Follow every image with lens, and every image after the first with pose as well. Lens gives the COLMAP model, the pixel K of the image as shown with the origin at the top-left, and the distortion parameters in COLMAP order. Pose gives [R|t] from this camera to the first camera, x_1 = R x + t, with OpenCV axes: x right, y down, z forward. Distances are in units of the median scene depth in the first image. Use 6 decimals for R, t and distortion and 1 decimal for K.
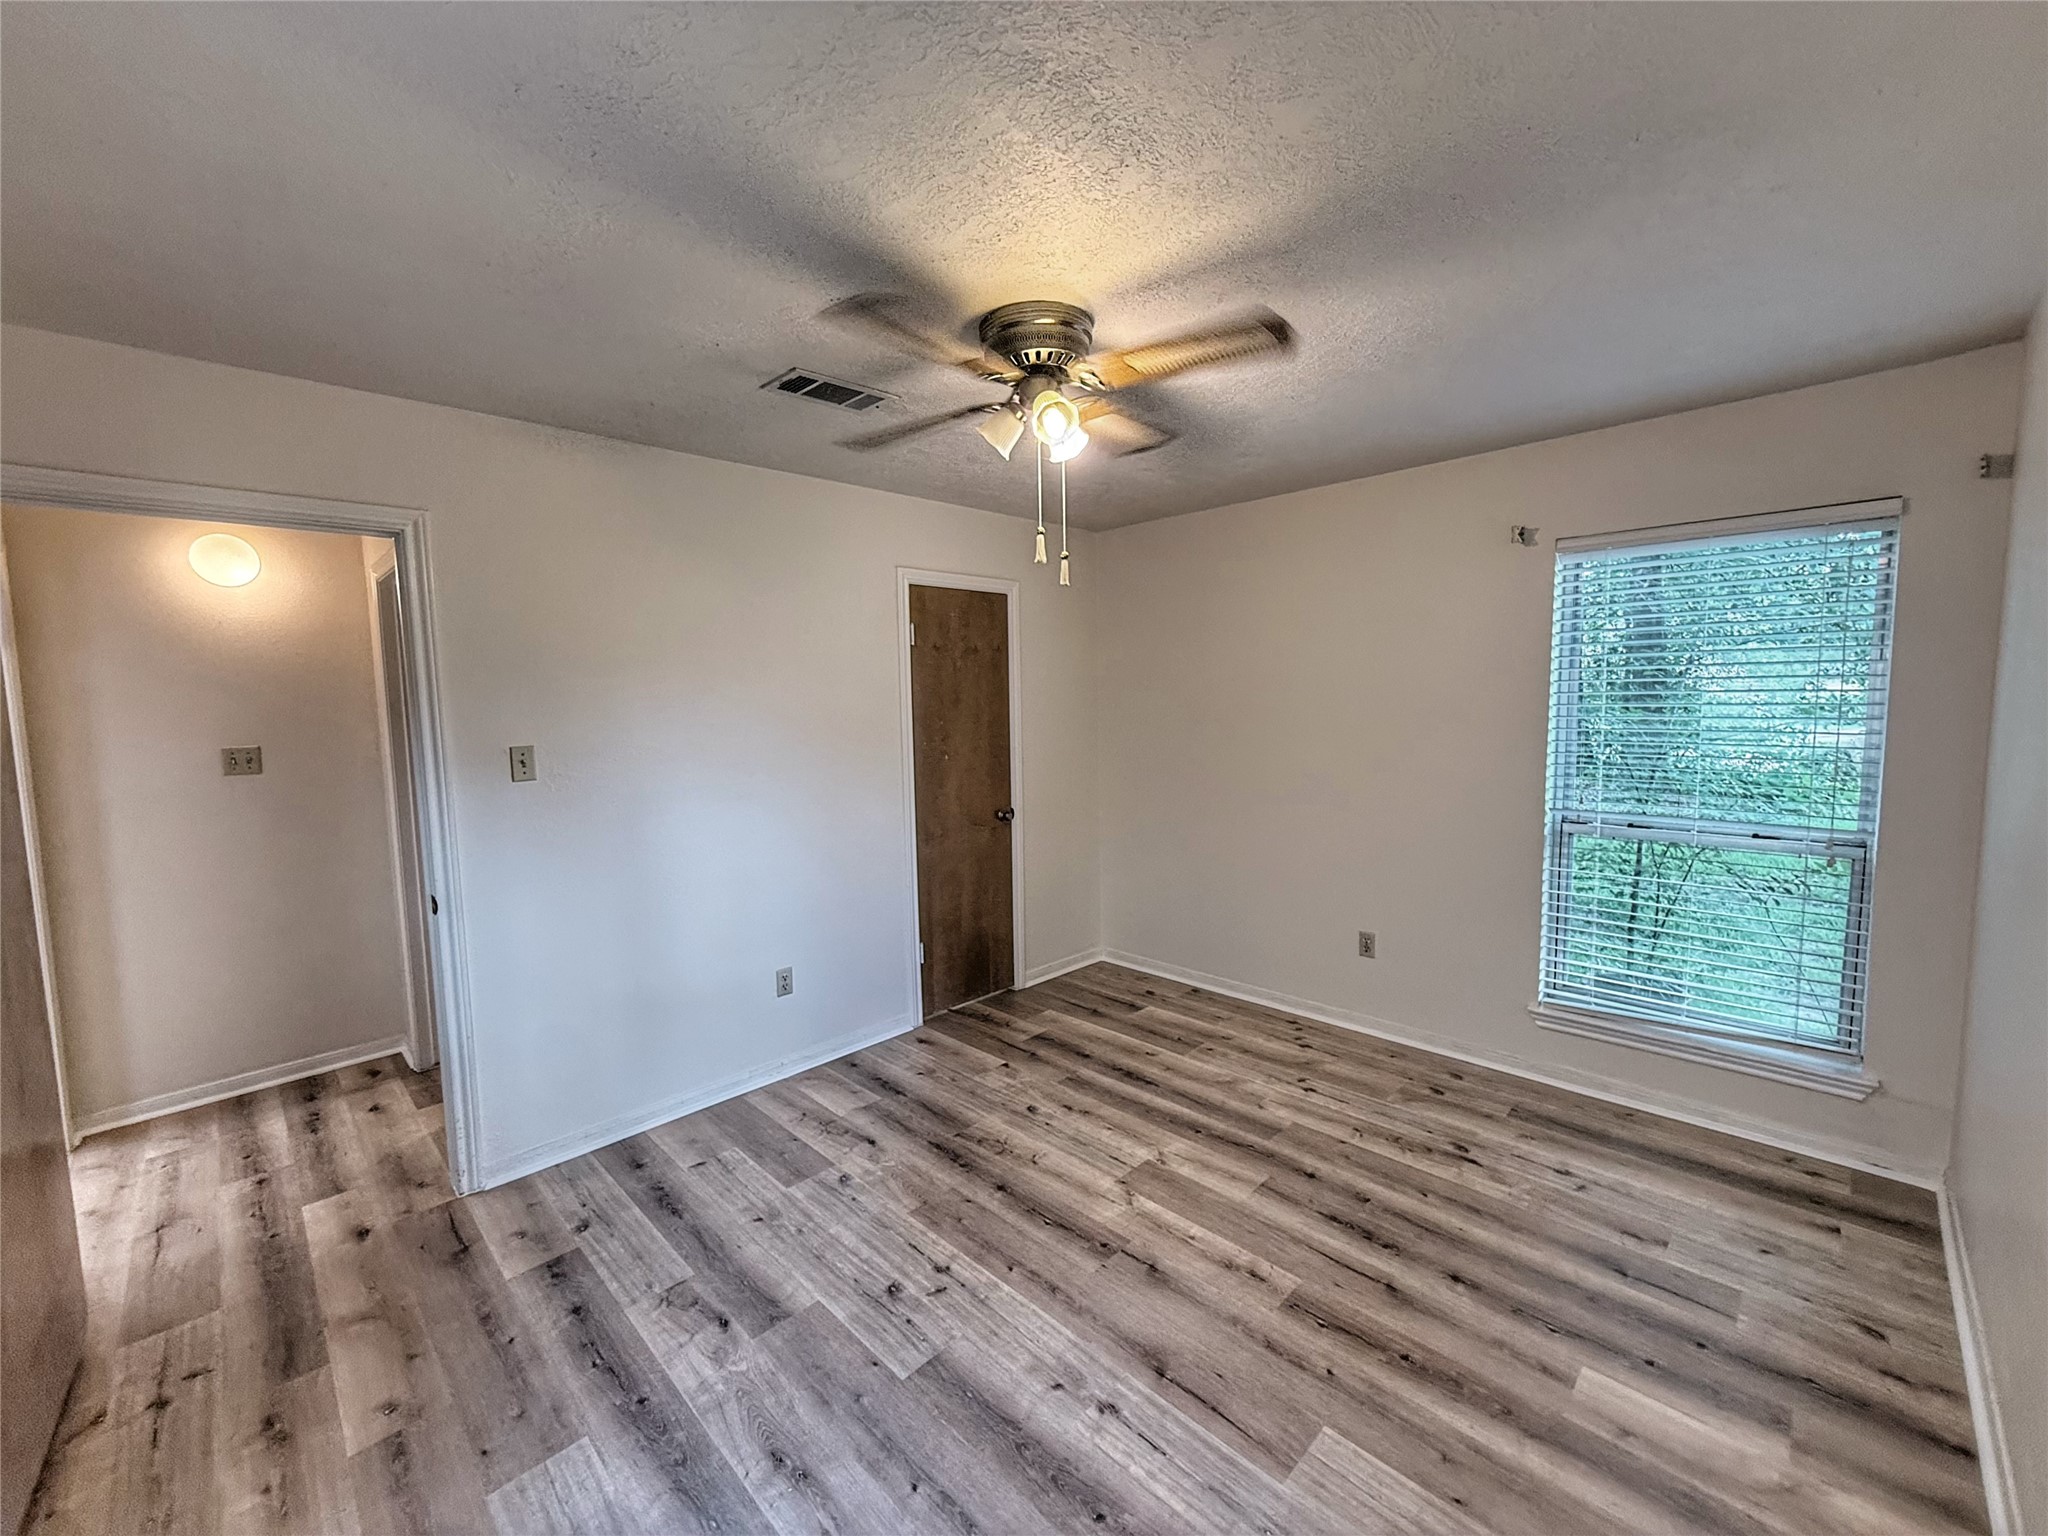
lens RADIAL K [[820.5, 0, 1018.7], [0, 820.5, 769.3], [0, 0, 1]] dist [-0.000315, -0.000352]
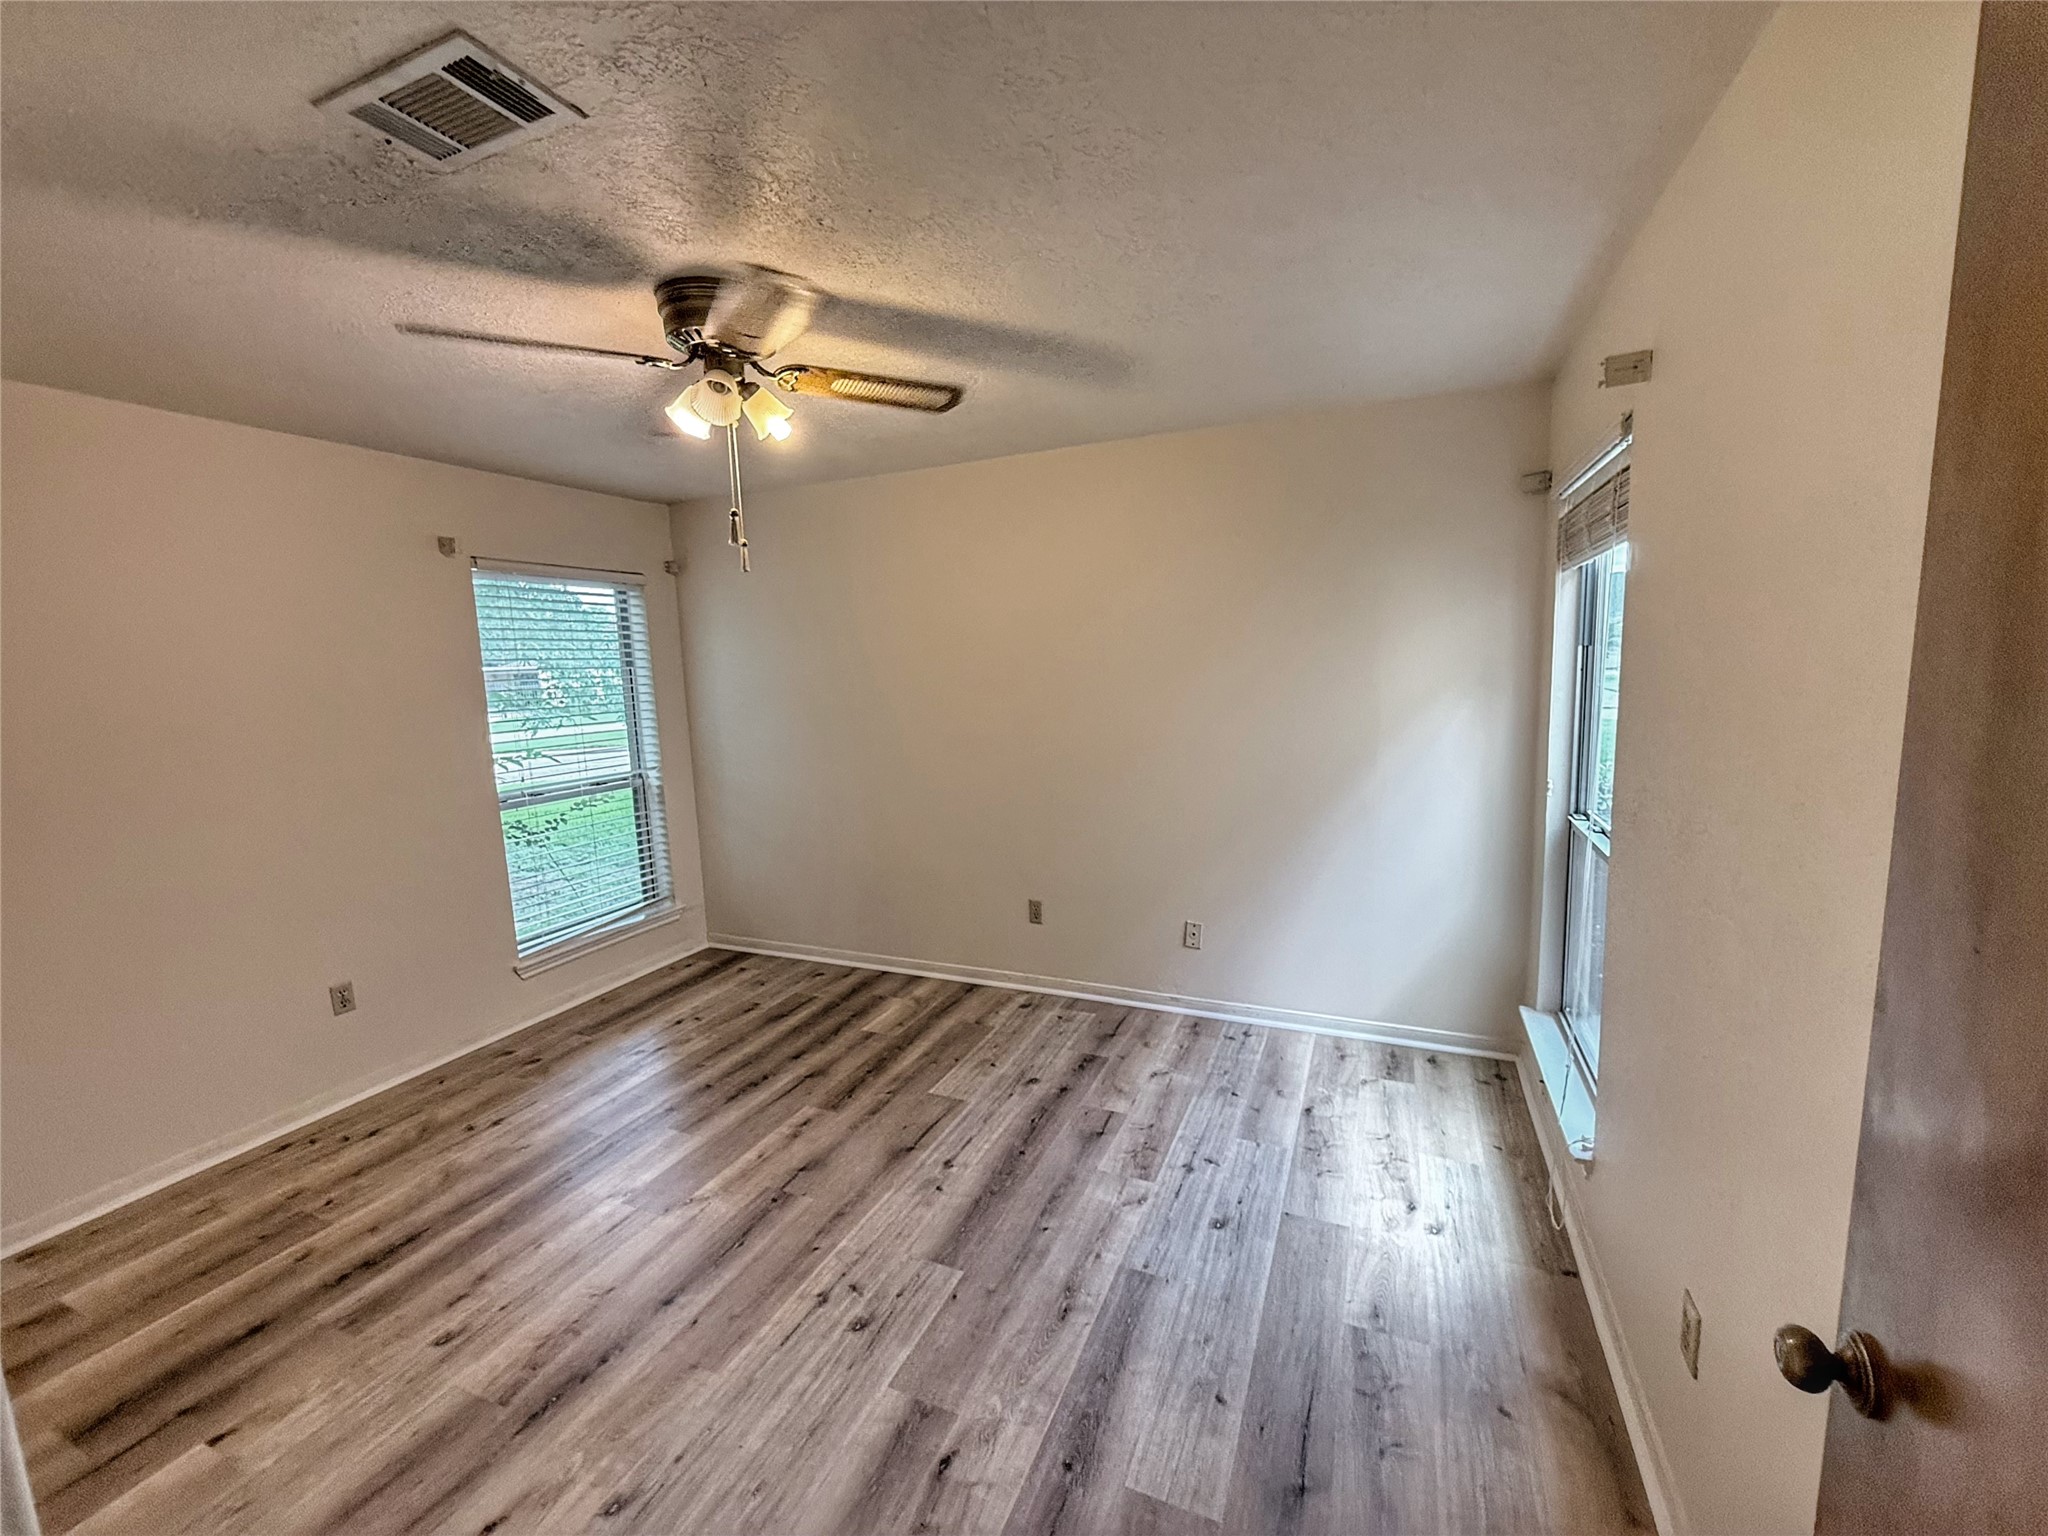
lens RADIAL K [[820.5, 0, 1018.7], [0, 820.5, 769.3], [0, 0, 1]] dist [-0.000315, -0.000352]
pose [[-0.361996, -0.090942, 0.927733, -0.997268], [0.126625, 0.981208, 0.145593, -0.092039], [-0.923539, 0.170178, -0.343678, 1.020793]]
